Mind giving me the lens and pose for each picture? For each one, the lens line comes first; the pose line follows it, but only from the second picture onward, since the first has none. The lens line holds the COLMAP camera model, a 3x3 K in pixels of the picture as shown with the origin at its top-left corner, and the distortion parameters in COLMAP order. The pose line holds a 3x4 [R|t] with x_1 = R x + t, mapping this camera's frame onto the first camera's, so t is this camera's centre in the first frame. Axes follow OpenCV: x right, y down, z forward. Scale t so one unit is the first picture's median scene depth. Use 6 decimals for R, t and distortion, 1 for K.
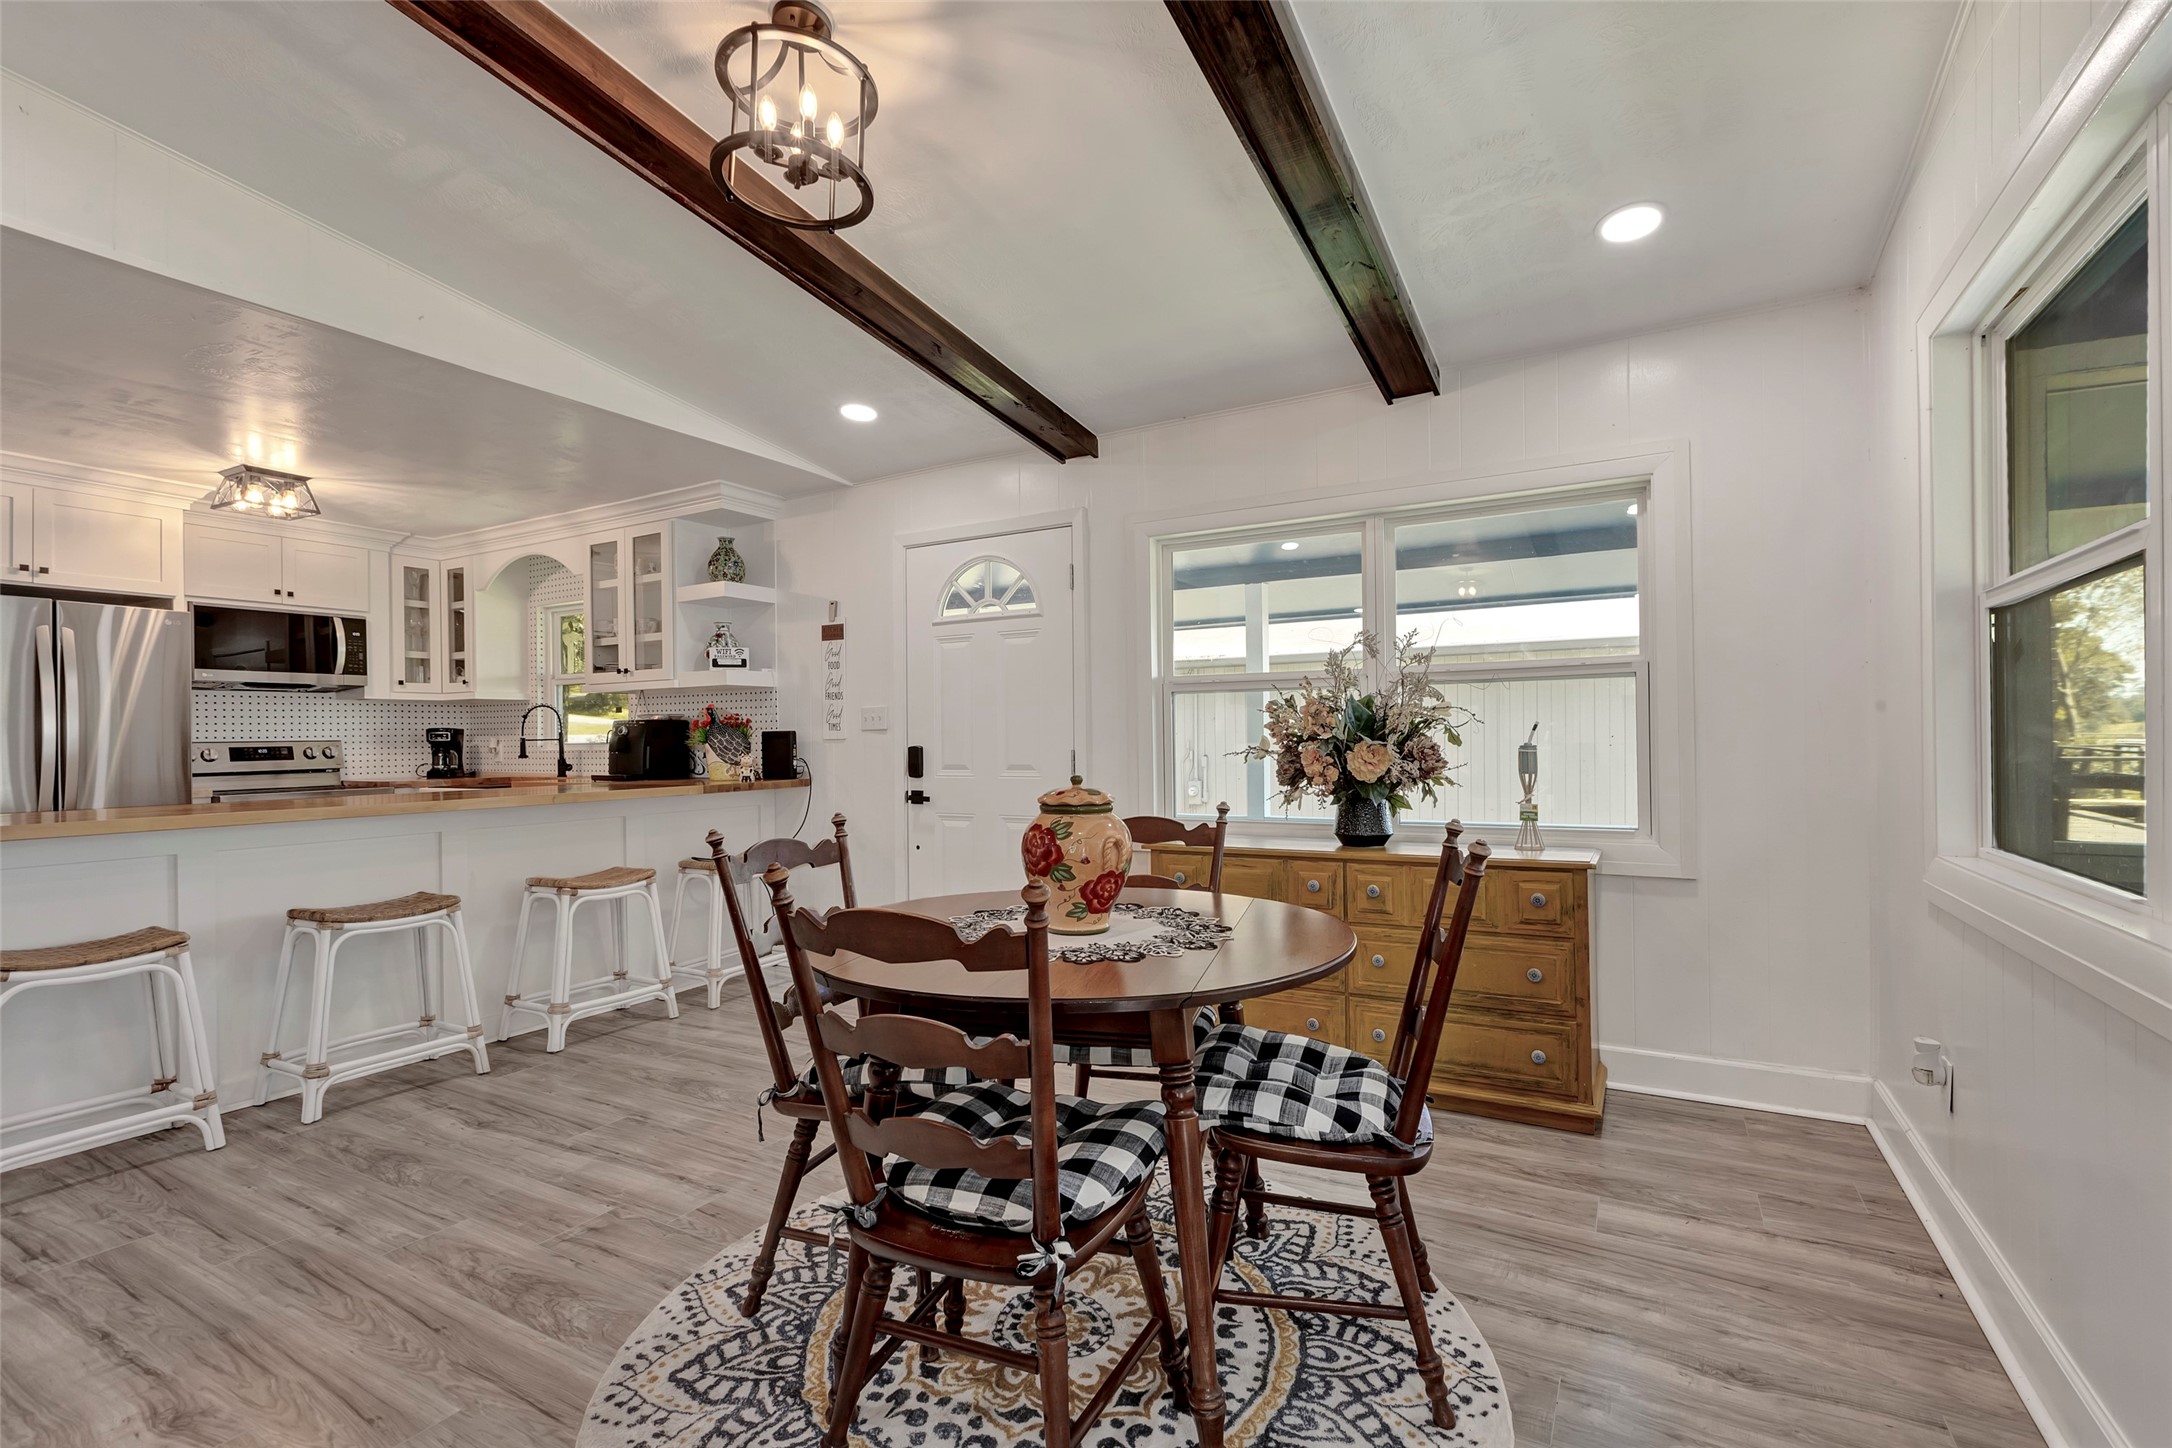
lens RADIAL K [[971.7, 0, 1086.5], [0, 971.7, 734.9], [0, 0, 1]] dist [0.000326, 0.000002]
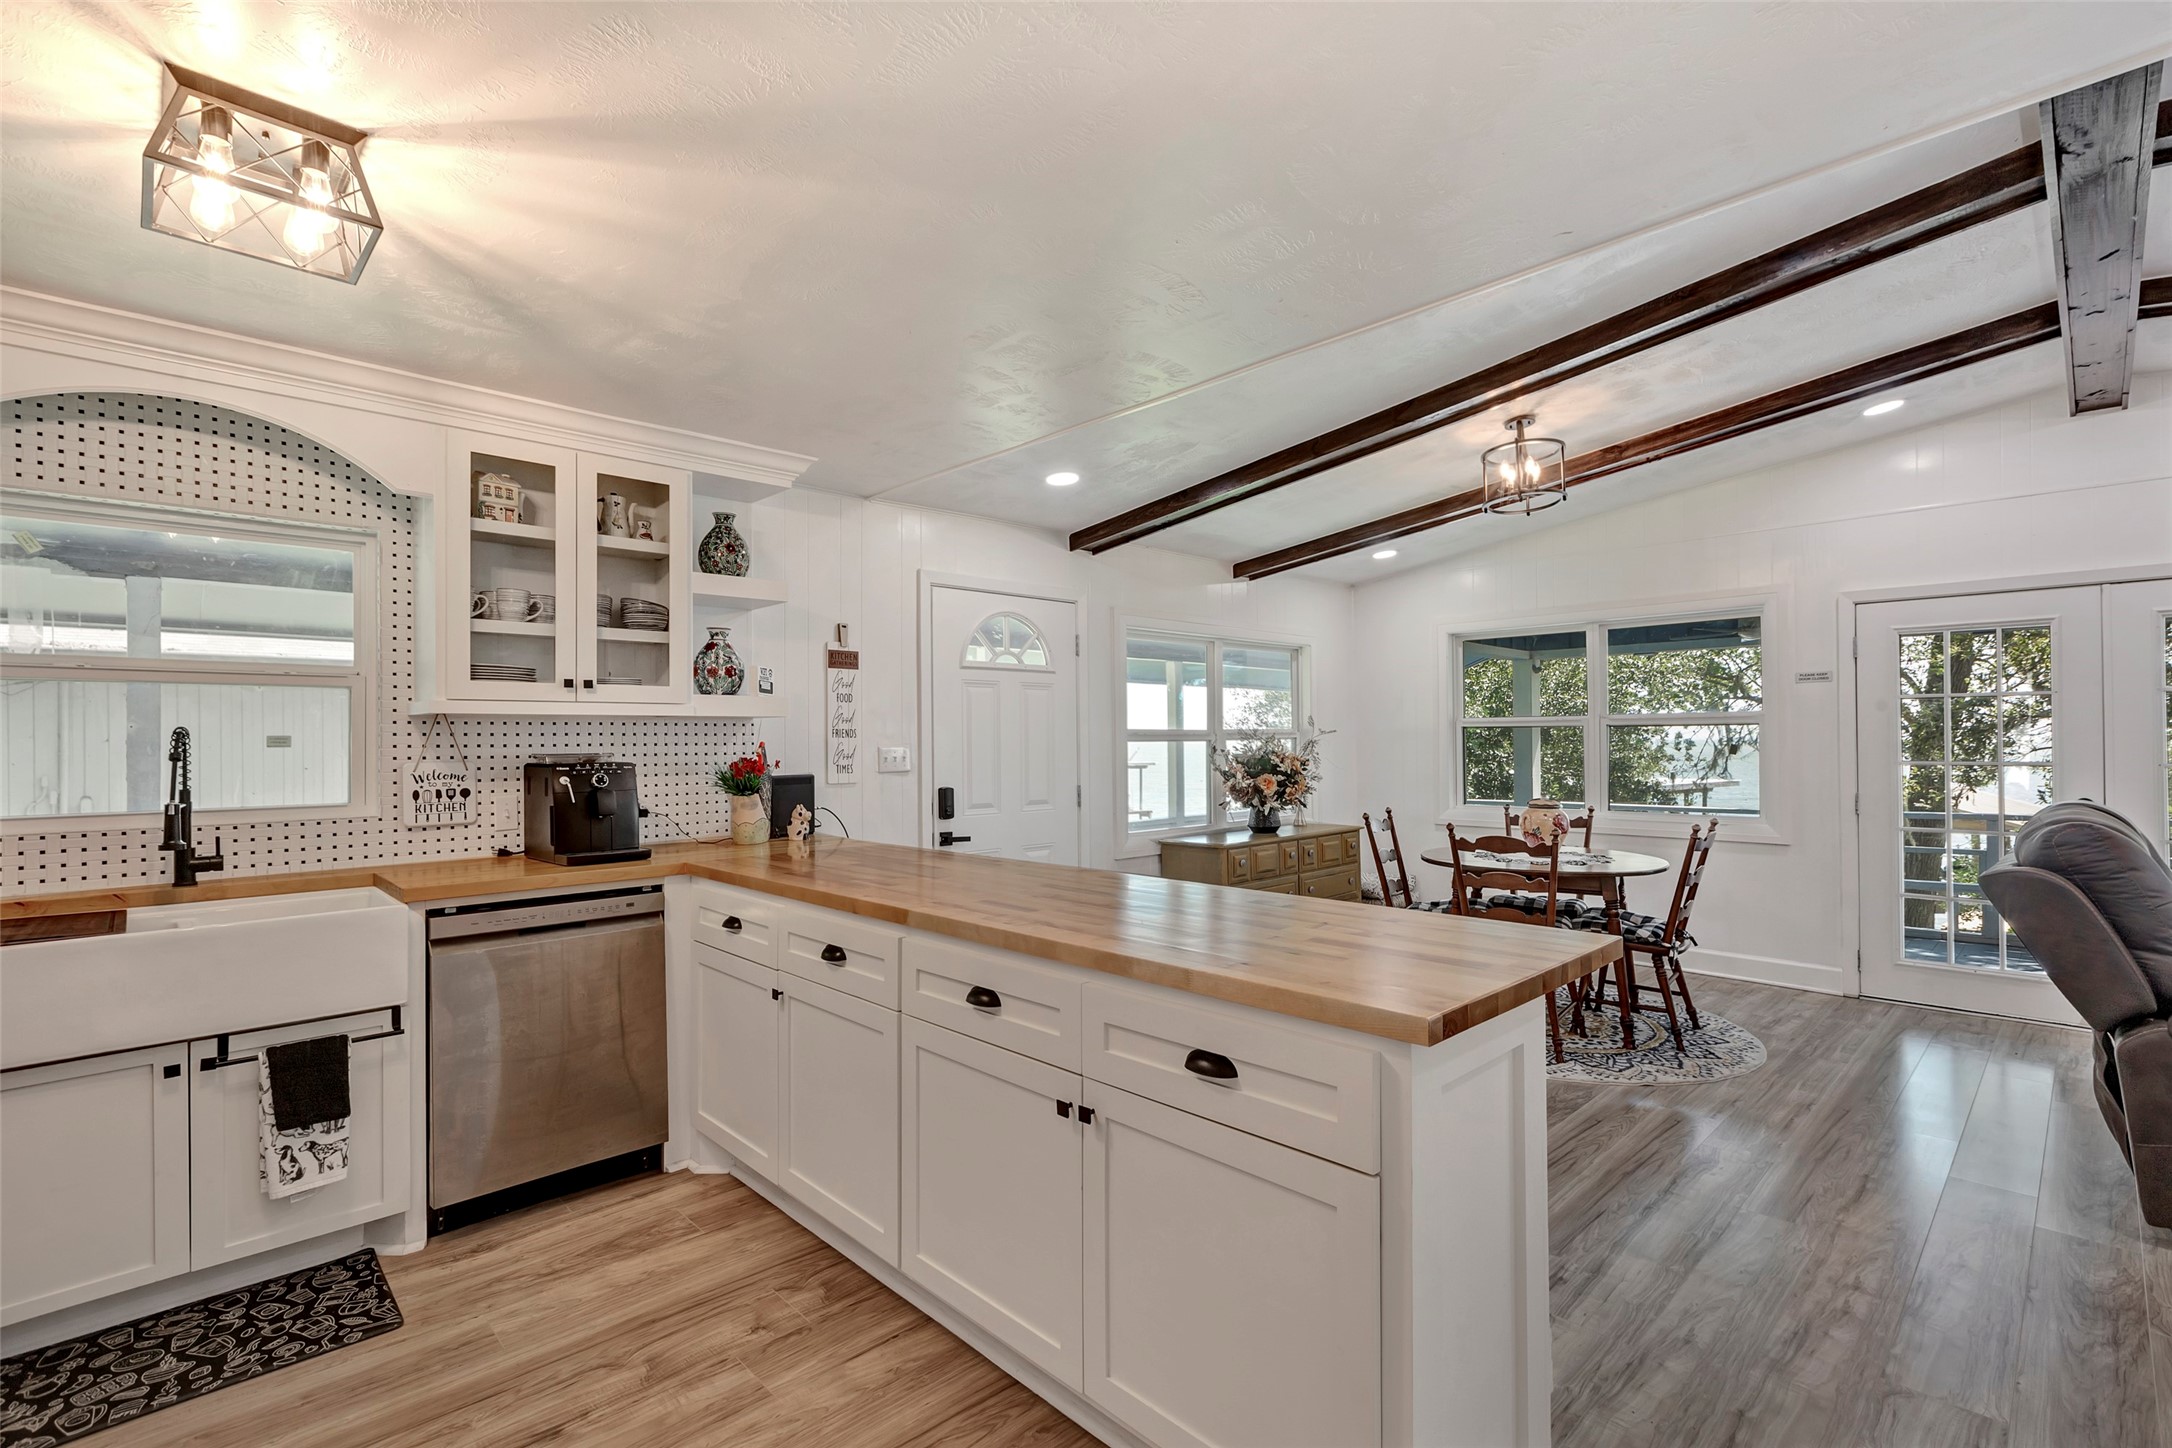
lens RADIAL K [[971.7, 0, 1085.1], [0, 971.7, 732.8], [0, 0, 1]] dist [0.000326, 0.000002]
pose [[0.284422, 0.017683, 0.958536, -1.033705], [-0.002372, 0.999840, -0.017741, -0.025775], [-0.958696, 0.002772, 0.284418, 0.552111]]
